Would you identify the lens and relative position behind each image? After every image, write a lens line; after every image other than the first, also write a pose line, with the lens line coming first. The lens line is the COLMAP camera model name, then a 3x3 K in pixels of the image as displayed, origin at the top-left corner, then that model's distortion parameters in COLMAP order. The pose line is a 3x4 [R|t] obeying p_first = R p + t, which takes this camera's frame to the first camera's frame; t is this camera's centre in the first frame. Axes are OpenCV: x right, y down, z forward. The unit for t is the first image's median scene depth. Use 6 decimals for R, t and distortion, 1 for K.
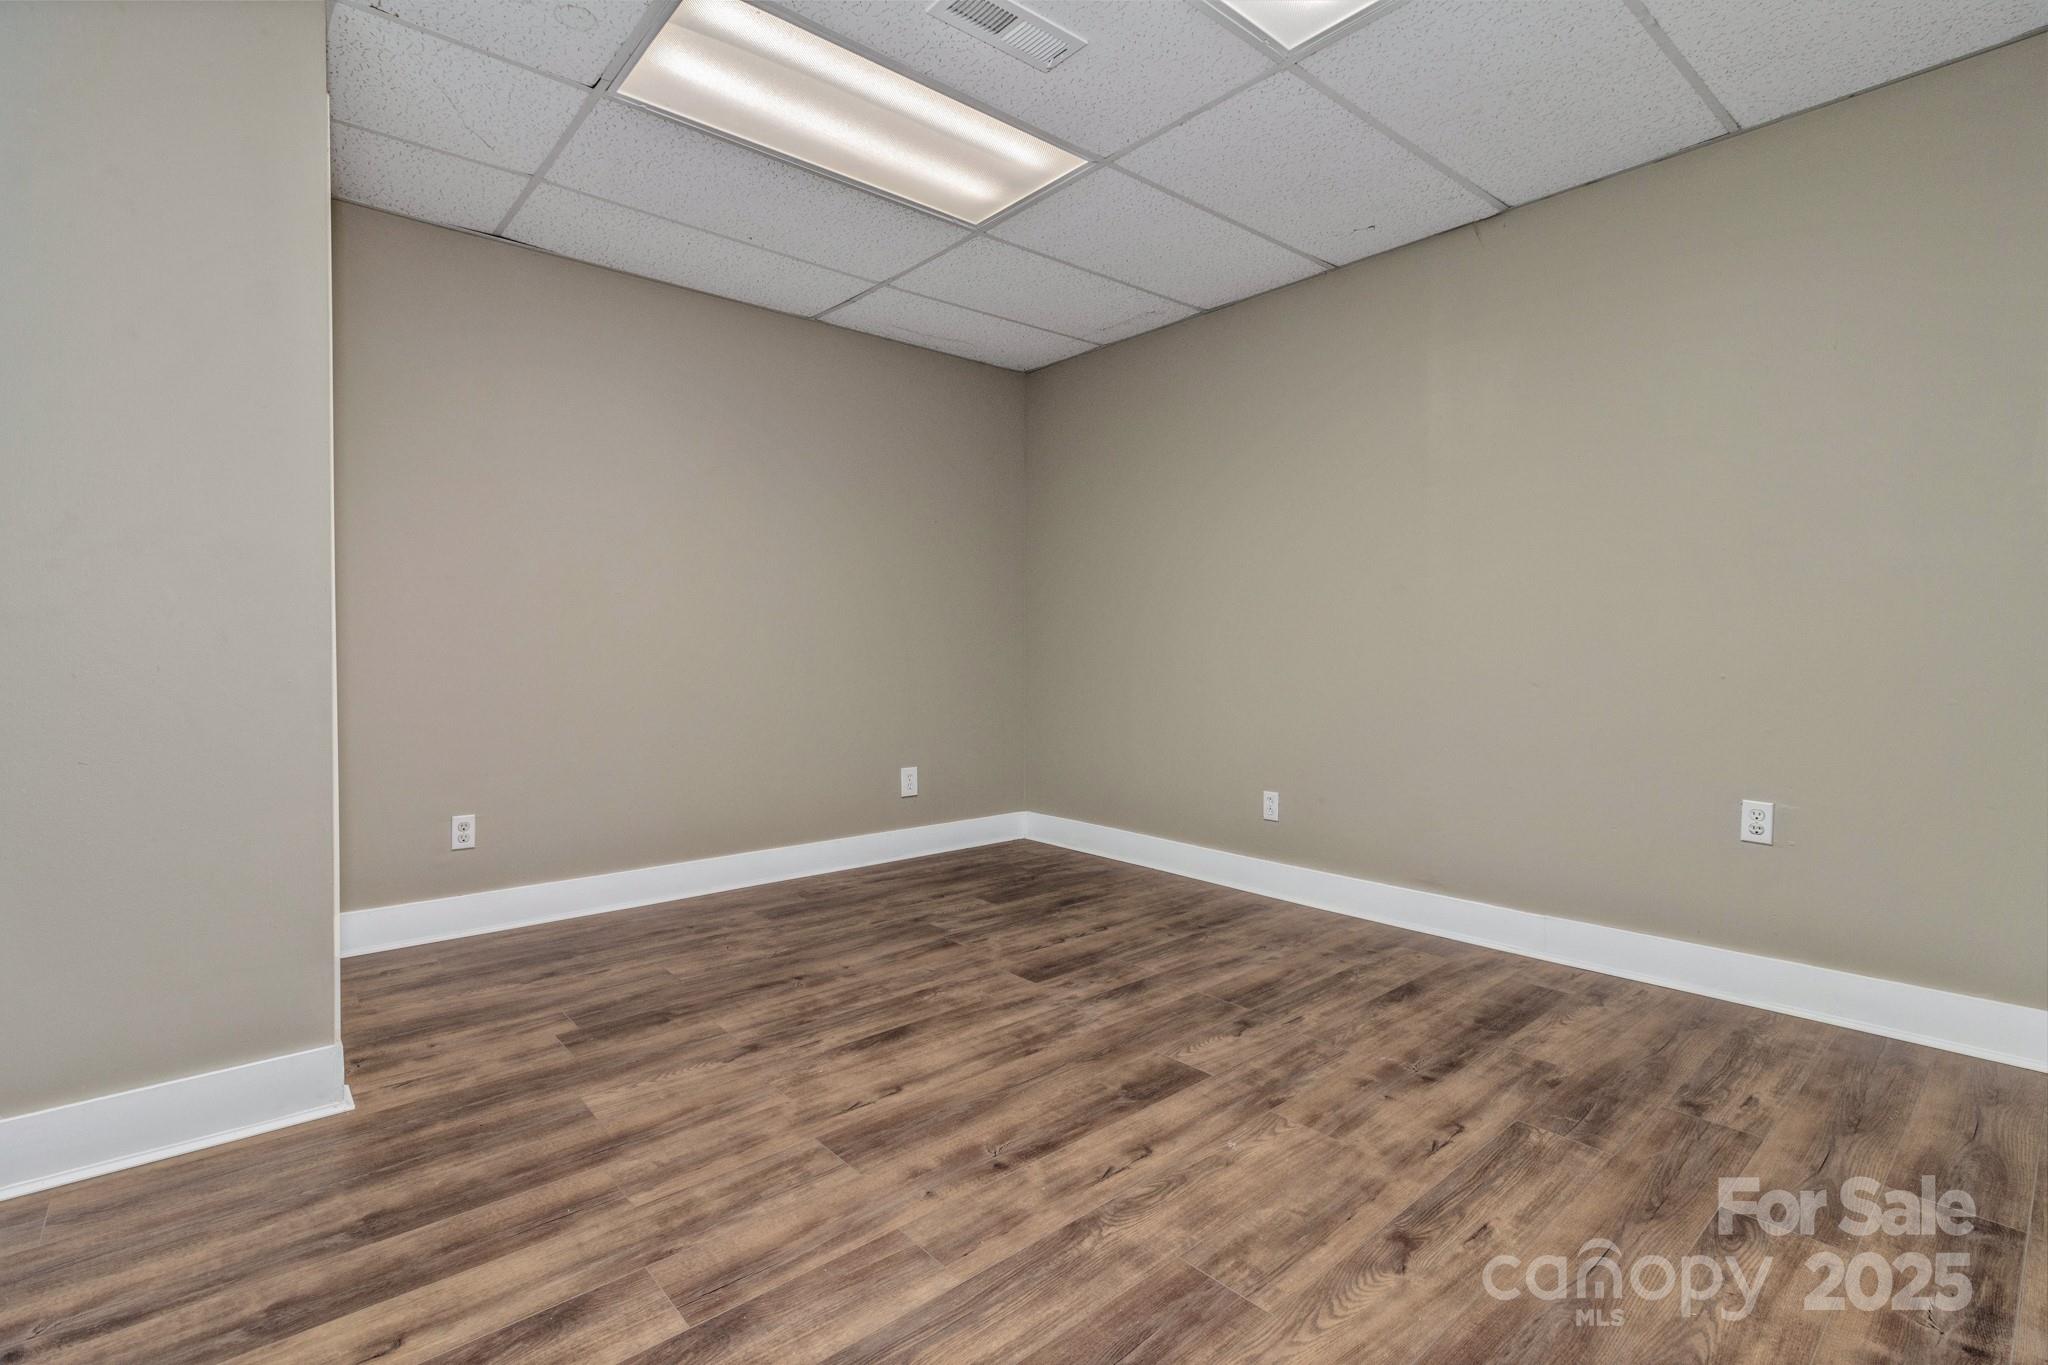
lens RADIAL K [[951.1, 0, 1022.1], [0, 951.1, 676.7], [0, 0, 1]] dist [0.002061, 0.000747]
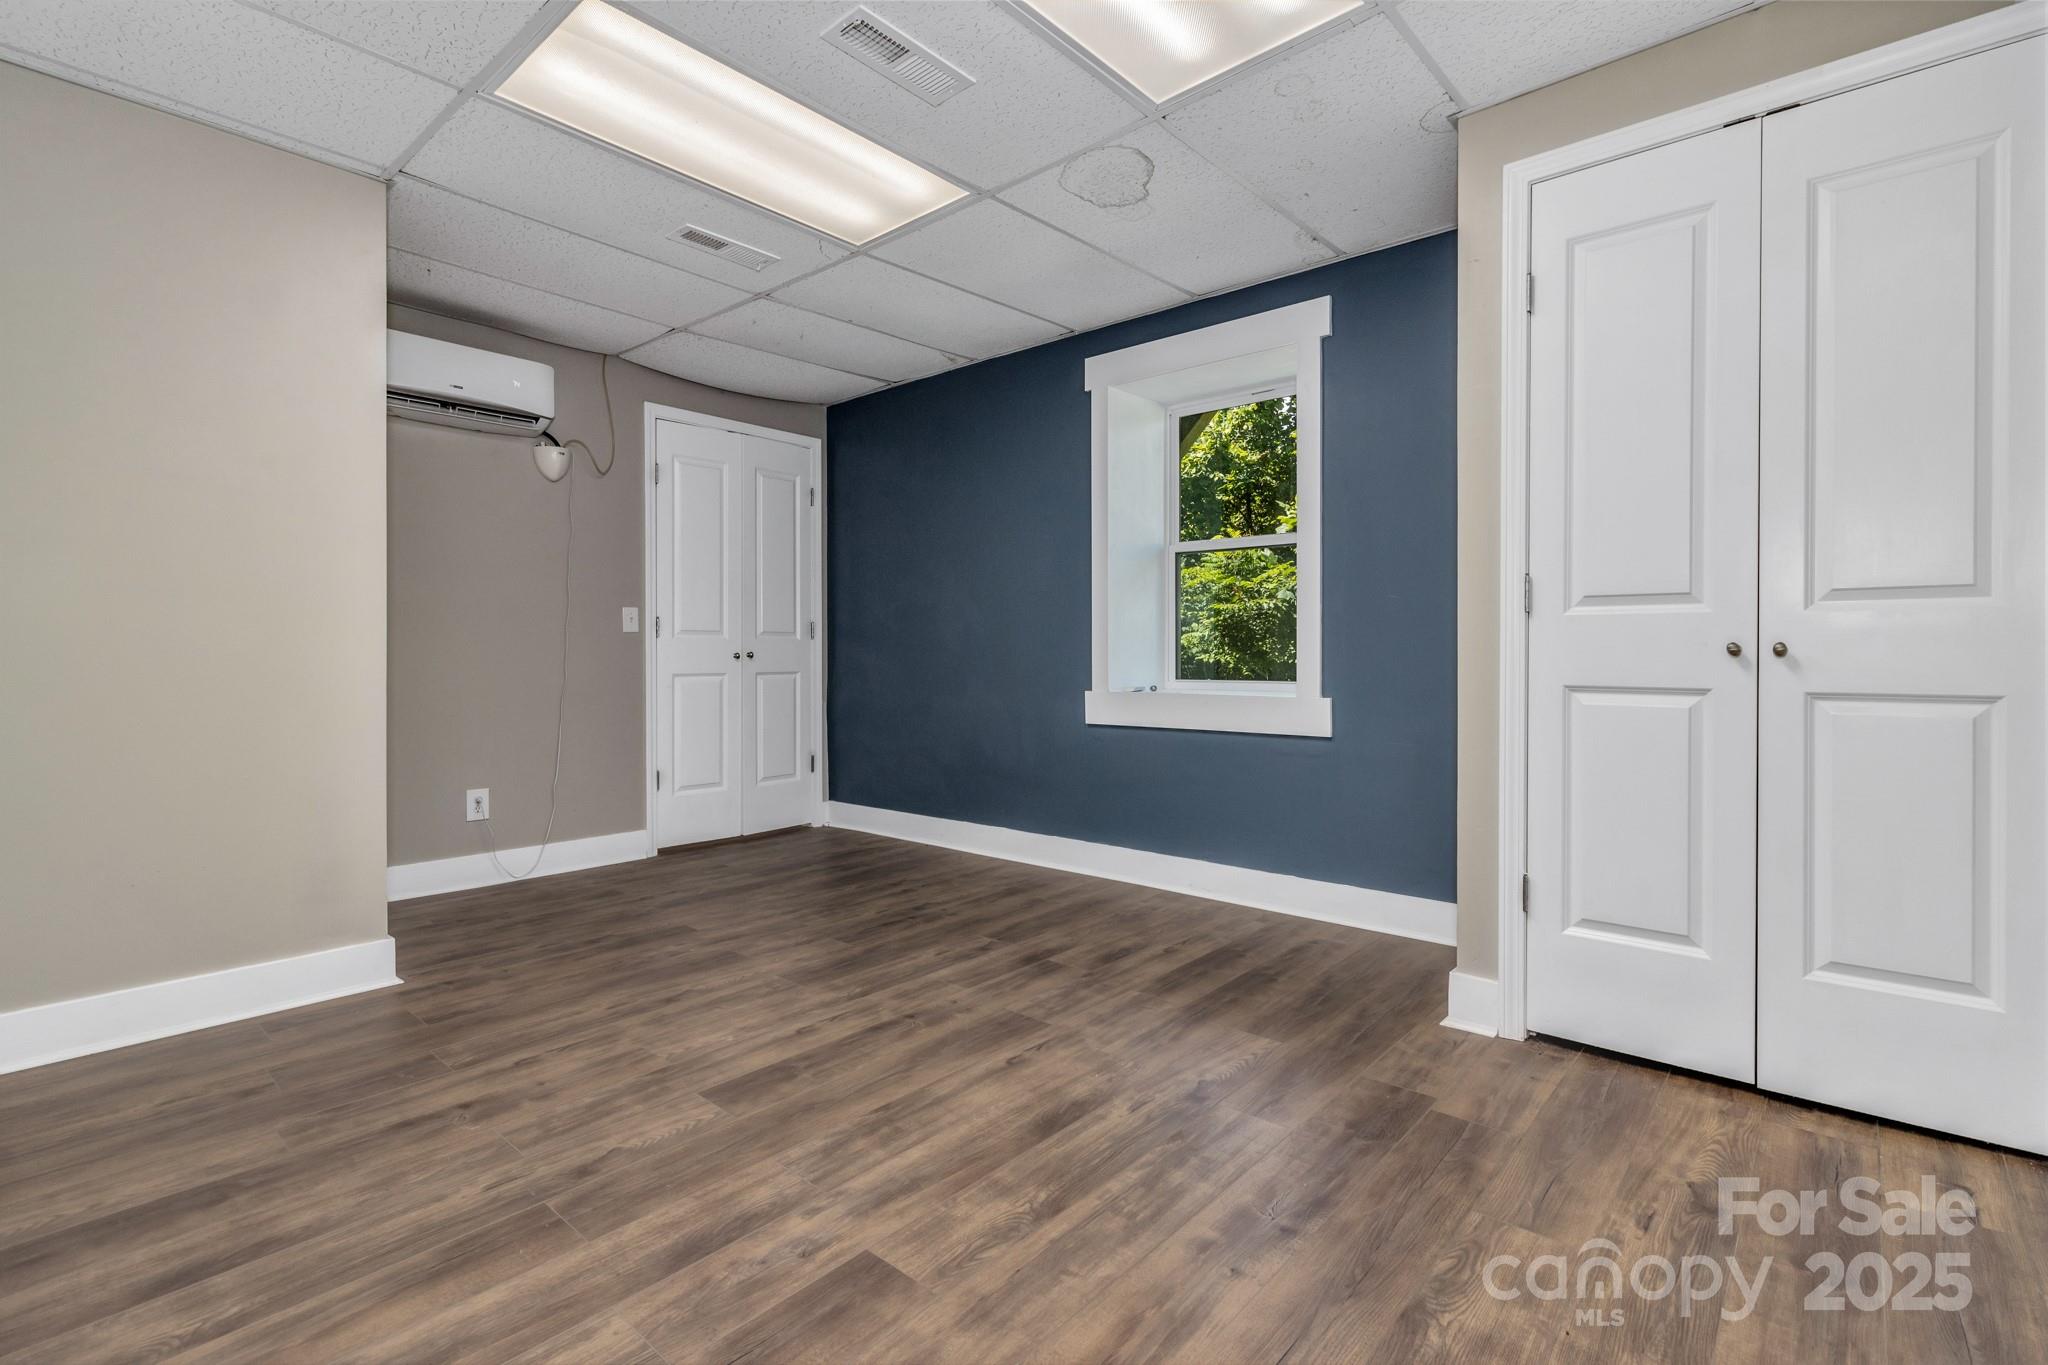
lens RADIAL K [[951.1, 0, 1025.3], [0, 951.1, 668.8], [0, 0, 1]] dist [0.002061, 0.000747]
pose [[-0.991293, 0.006272, -0.131527, -0.008045], [0.000162, 0.998922, 0.046413, -0.059194], [0.131677, 0.045987, -0.990225, 1.961263]]
